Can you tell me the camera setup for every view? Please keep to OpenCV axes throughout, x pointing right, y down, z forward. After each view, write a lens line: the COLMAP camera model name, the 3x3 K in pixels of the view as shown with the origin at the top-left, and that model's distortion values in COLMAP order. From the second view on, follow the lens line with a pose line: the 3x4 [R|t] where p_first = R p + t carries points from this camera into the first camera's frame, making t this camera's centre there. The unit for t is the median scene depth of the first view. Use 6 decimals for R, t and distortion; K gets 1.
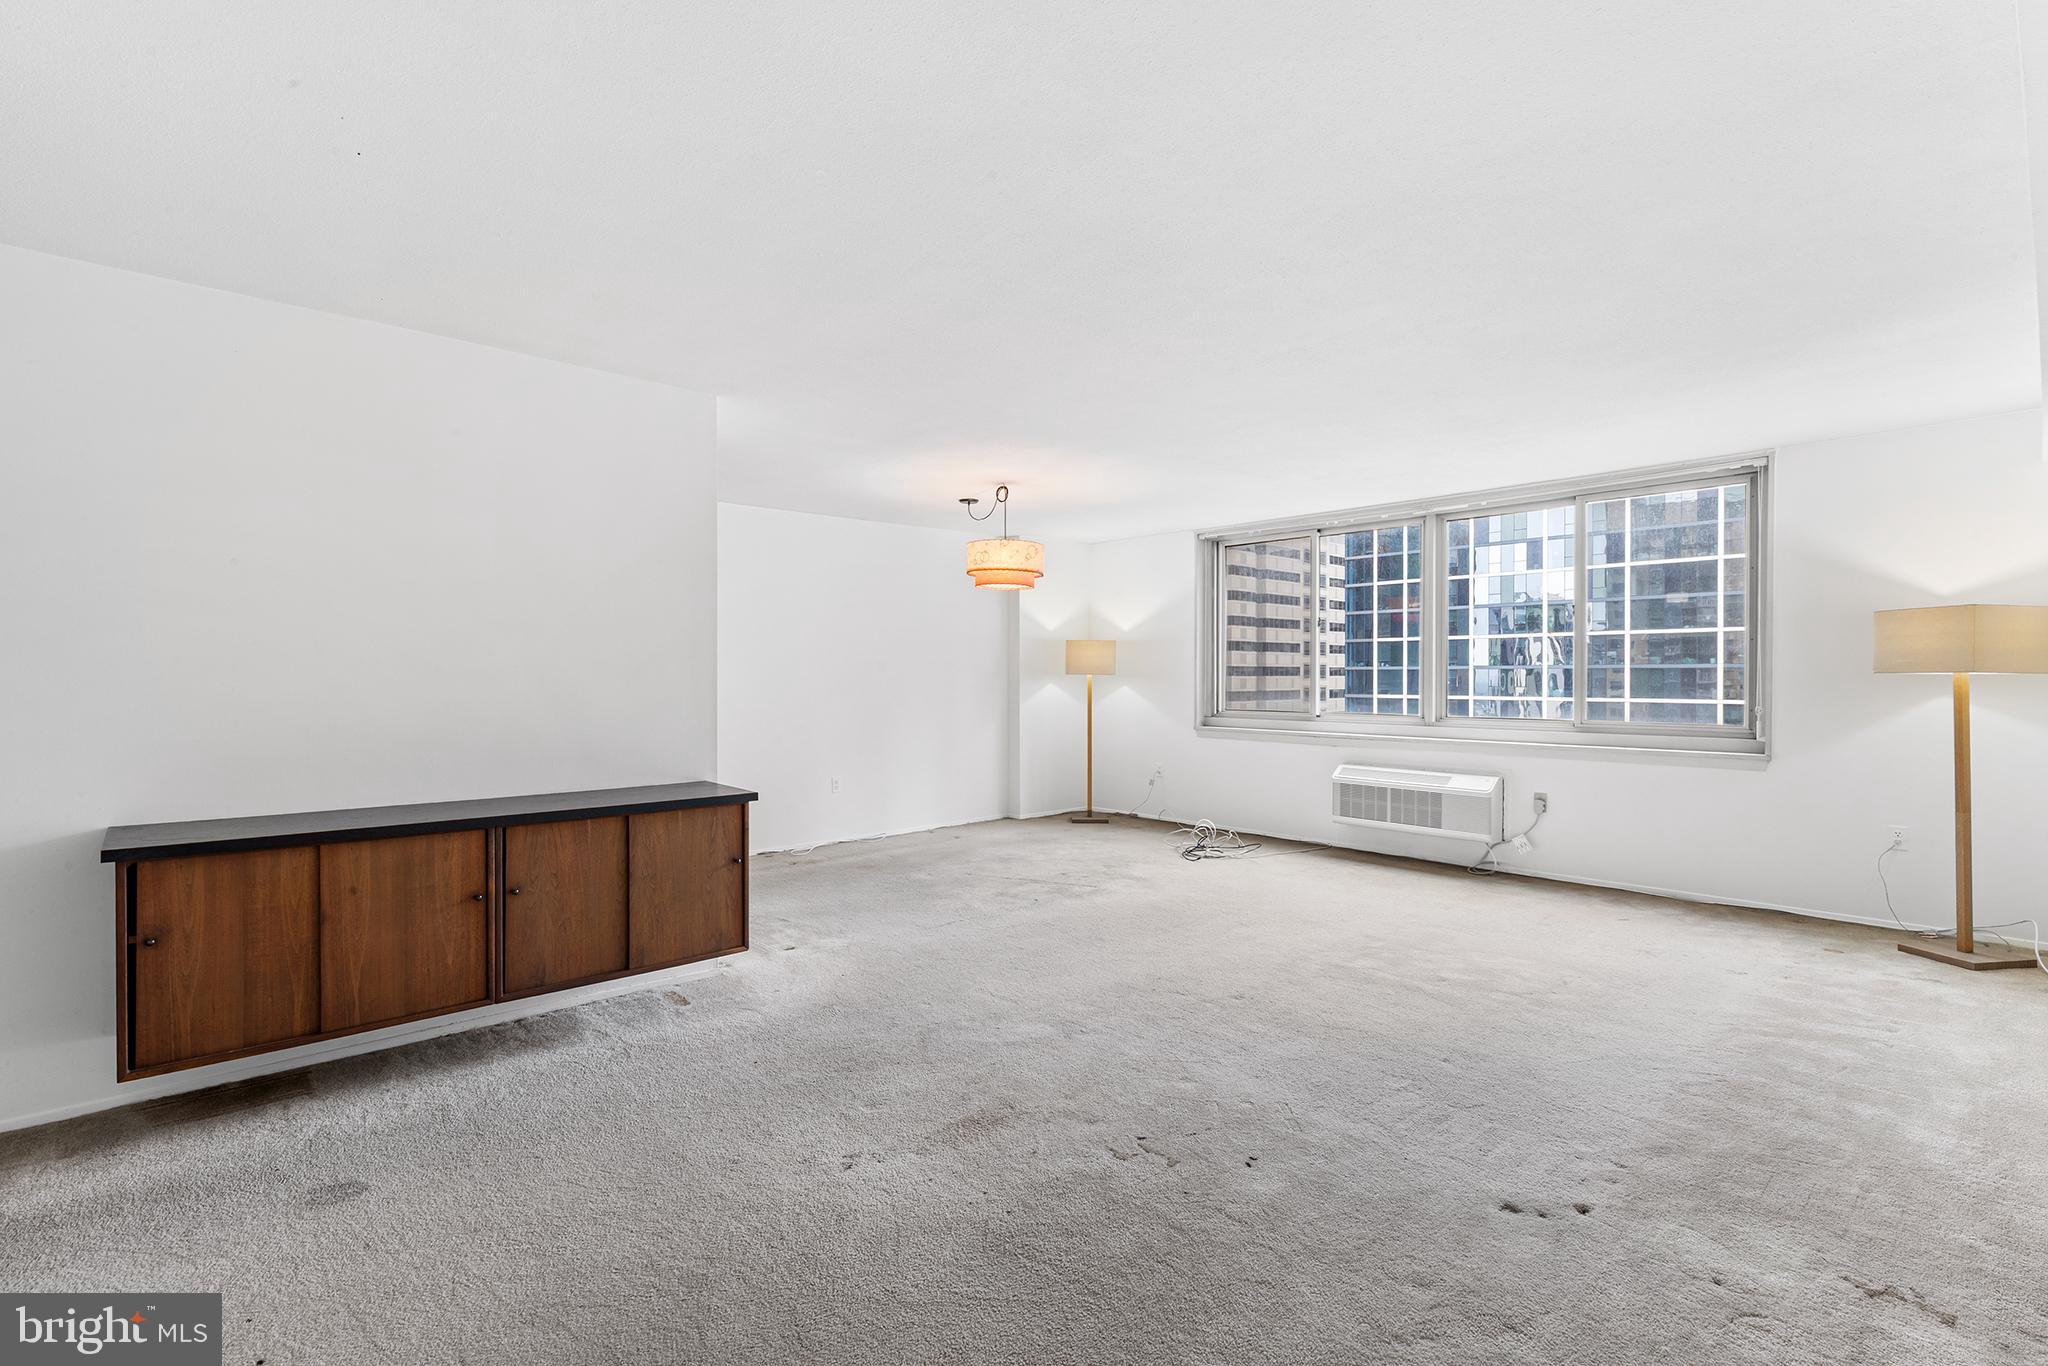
lens RADIAL K [[926.5, 0, 1013.4], [0, 926.5, 686.8], [0, 0, 1]] dist [0.000013, 0.000009]
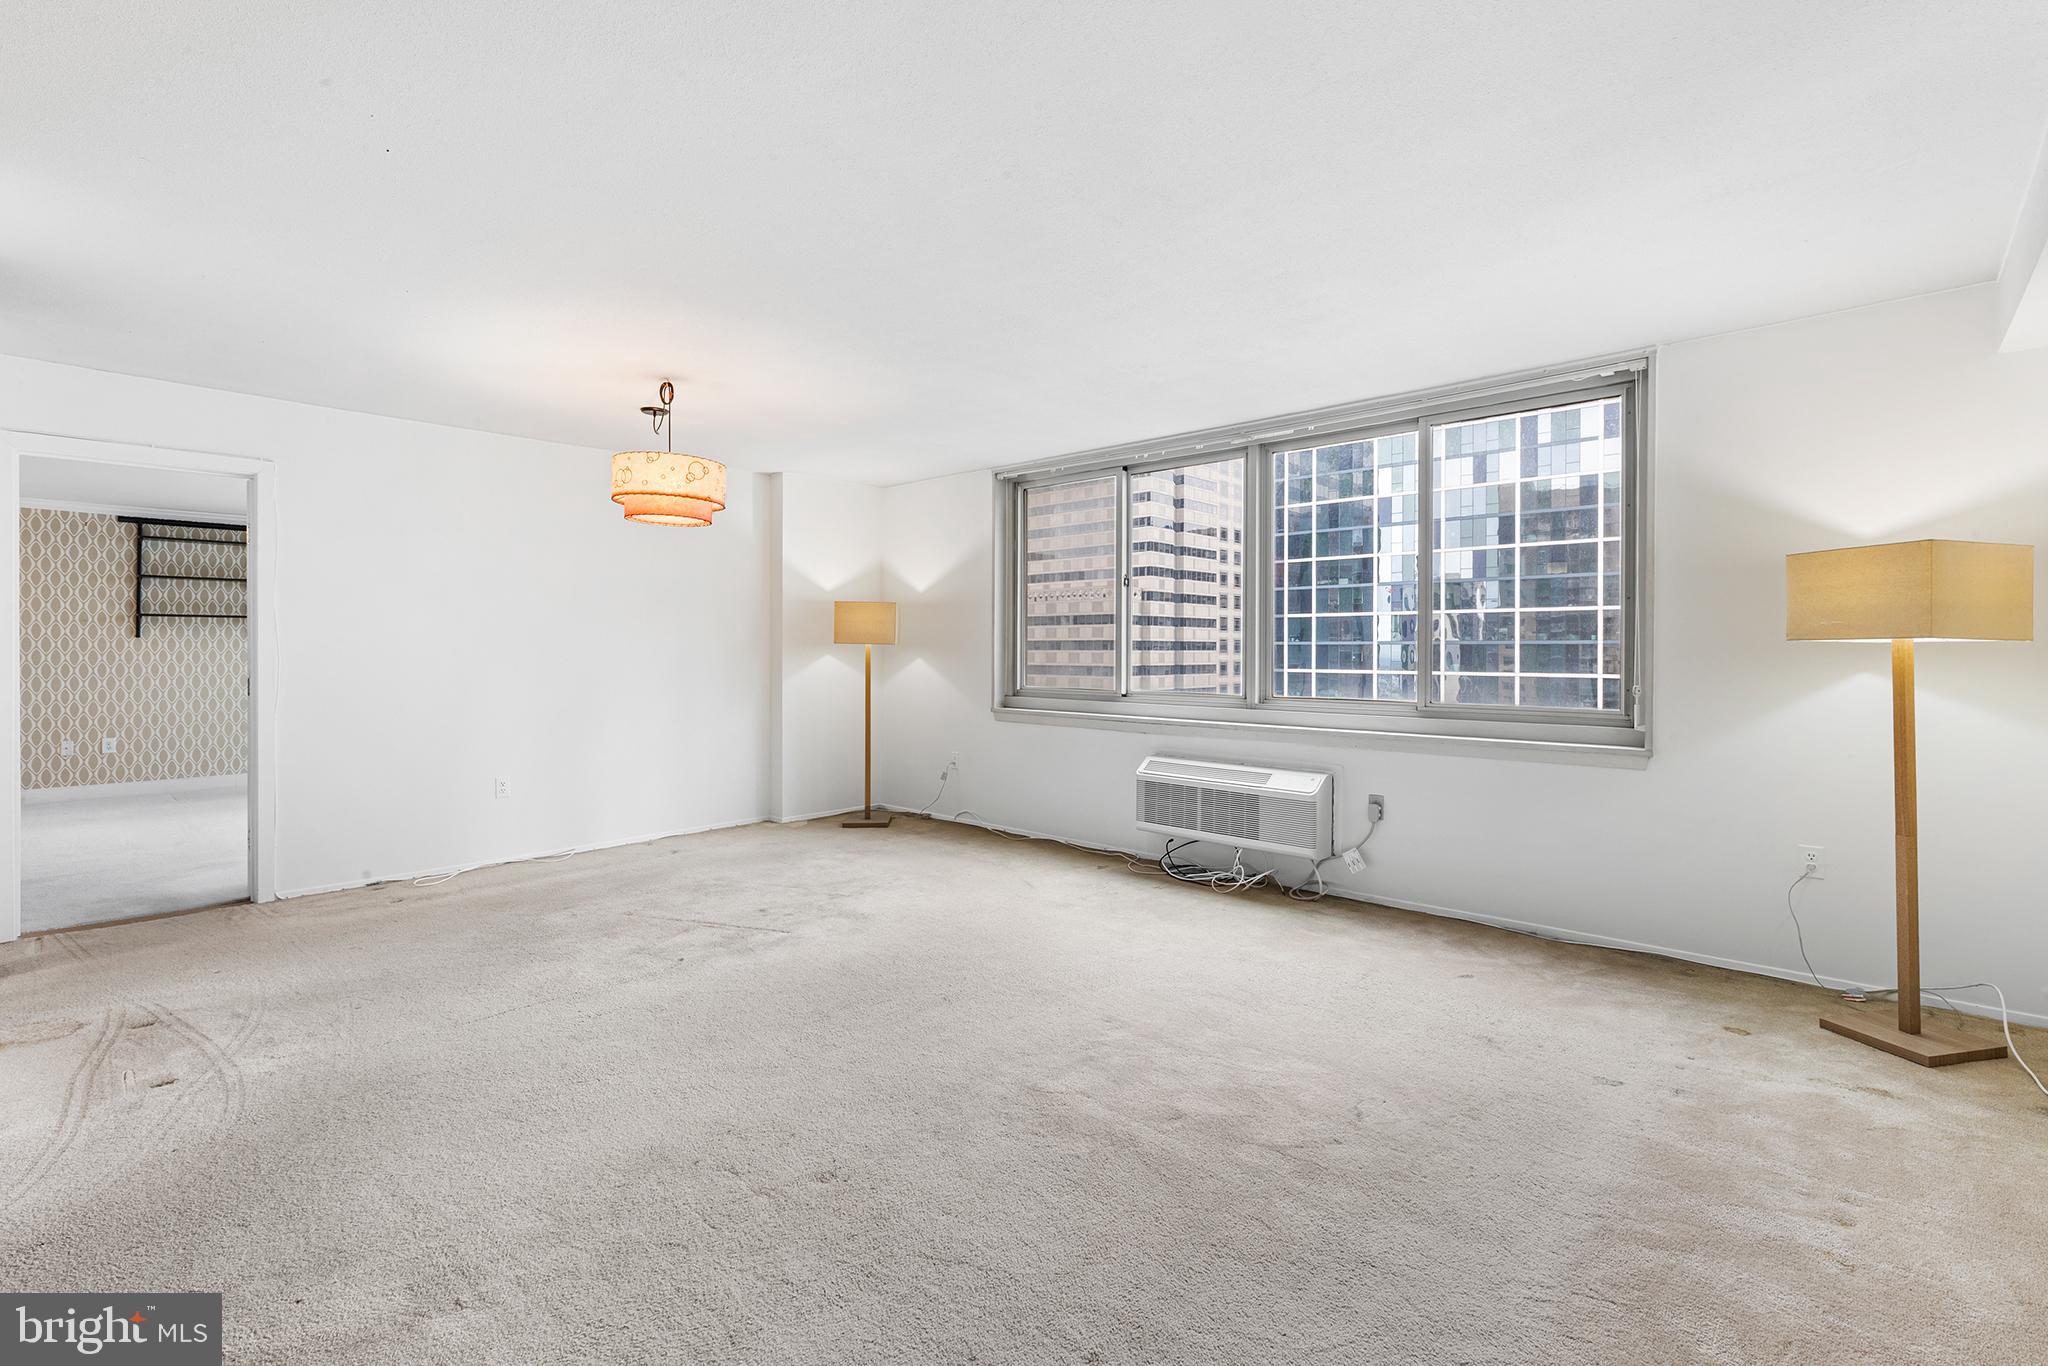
lens RADIAL K [[919.7, 0, 1028.0], [0, 919.7, 654.4], [0, 0, 1]] dist [0.001688, 0.000036]
pose [[0.995477, 0.002941, 0.094955, 0.134322], [-0.002293, 0.999973, -0.006925, 0.001159], [-0.094973, 0.006676, 0.995457, 0.168718]]
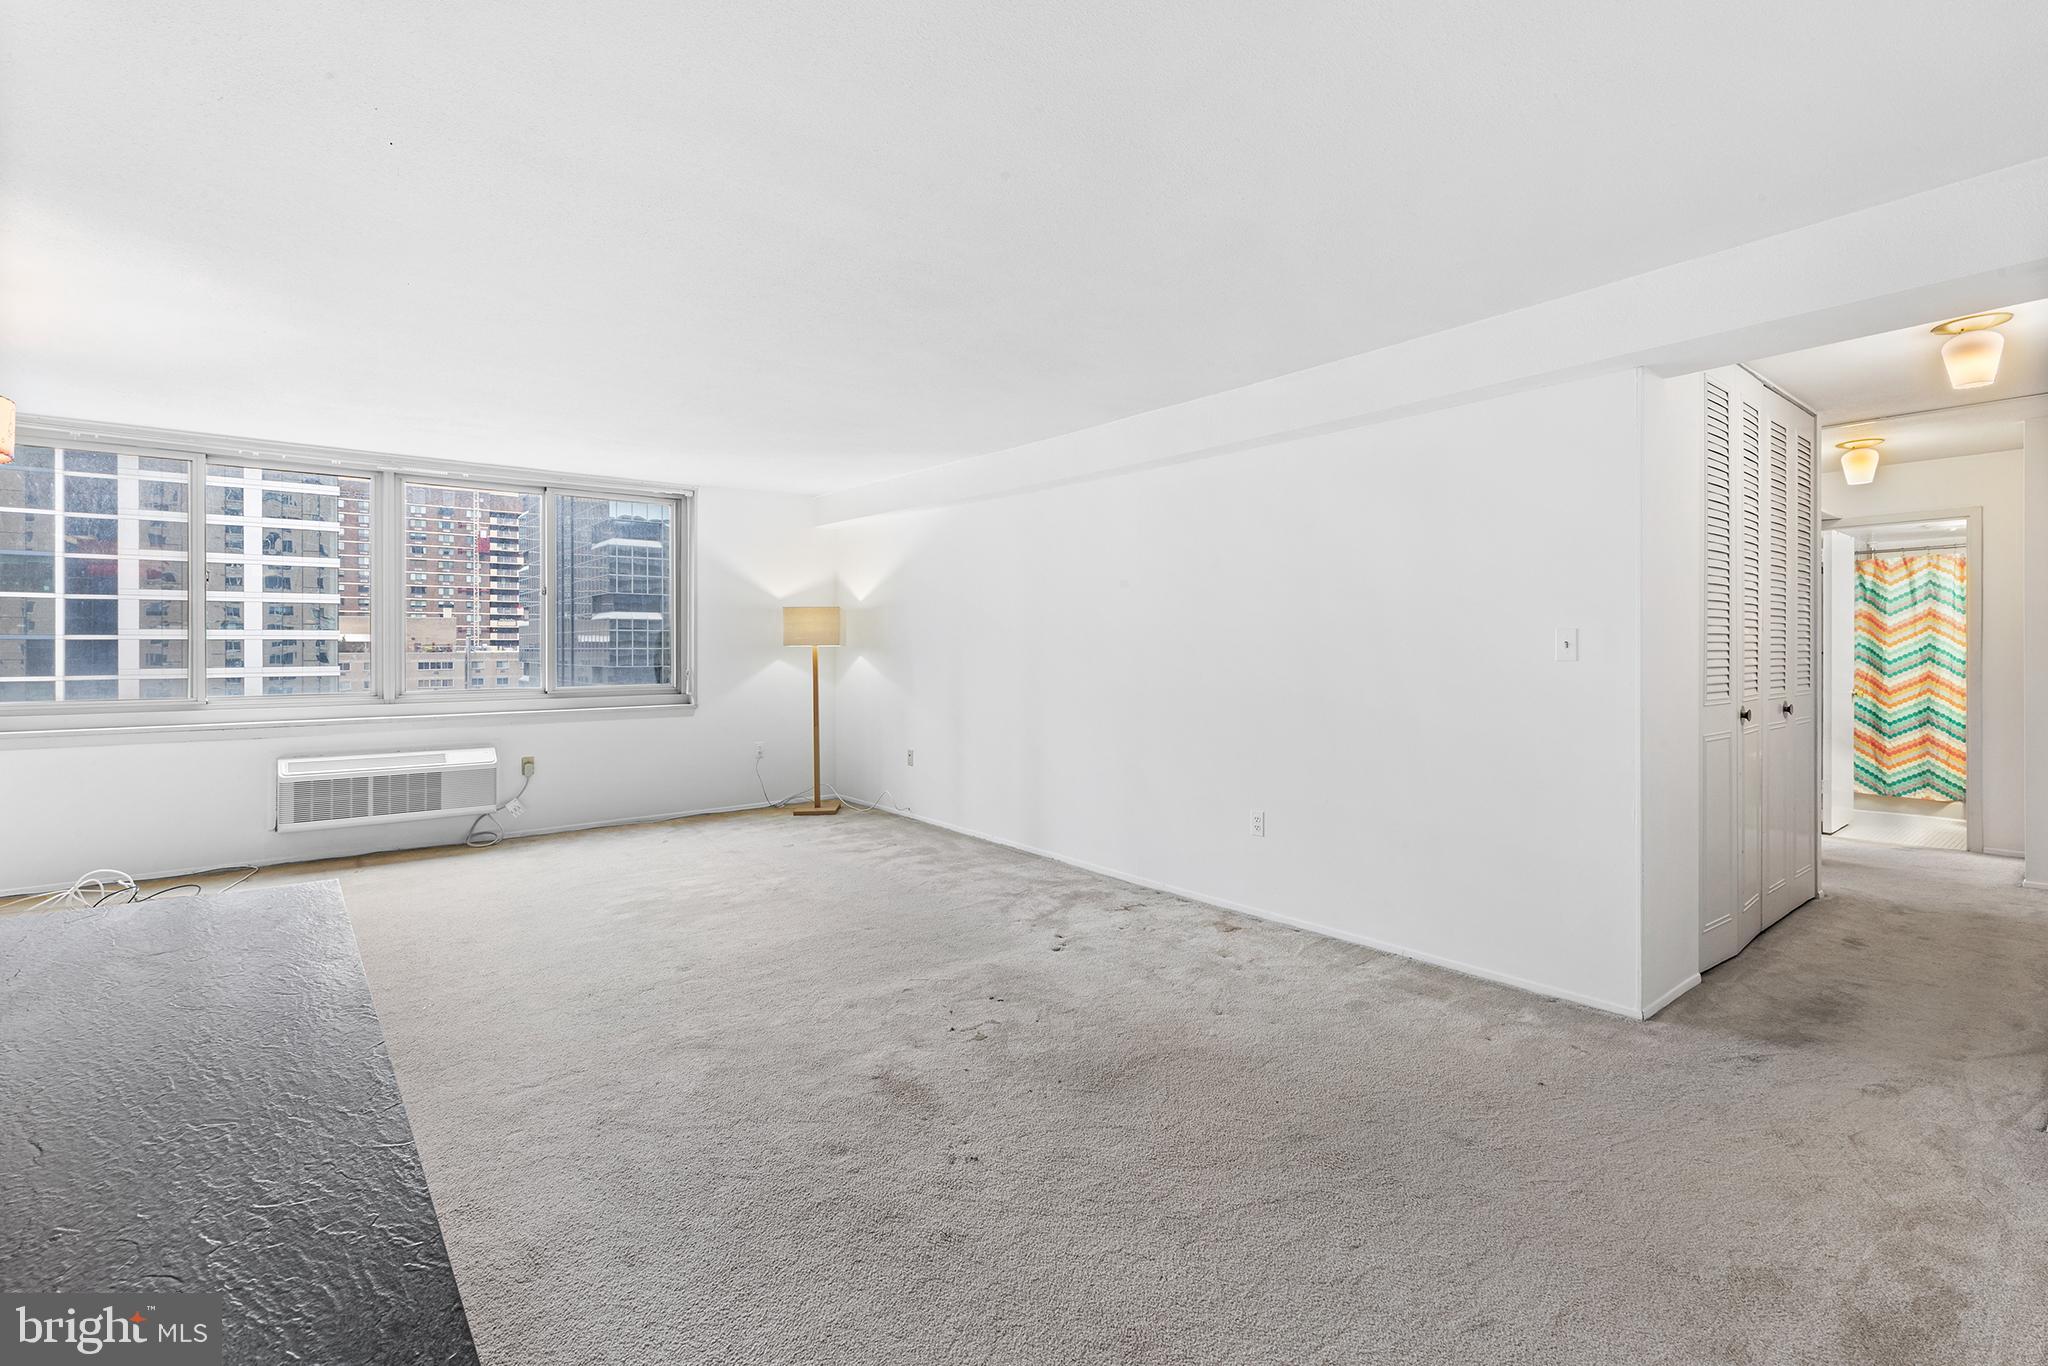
lens RADIAL K [[919.7, 0, 1028.0], [0, 919.7, 654.4], [0, 0, 1]] dist [0.001688, 0.000036]
pose [[0.043510, -0.010340, 0.998999, -0.314573], [0.013467, 0.999862, 0.009763, -0.004785], [-0.998962, 0.013029, 0.043643, 0.247037]]
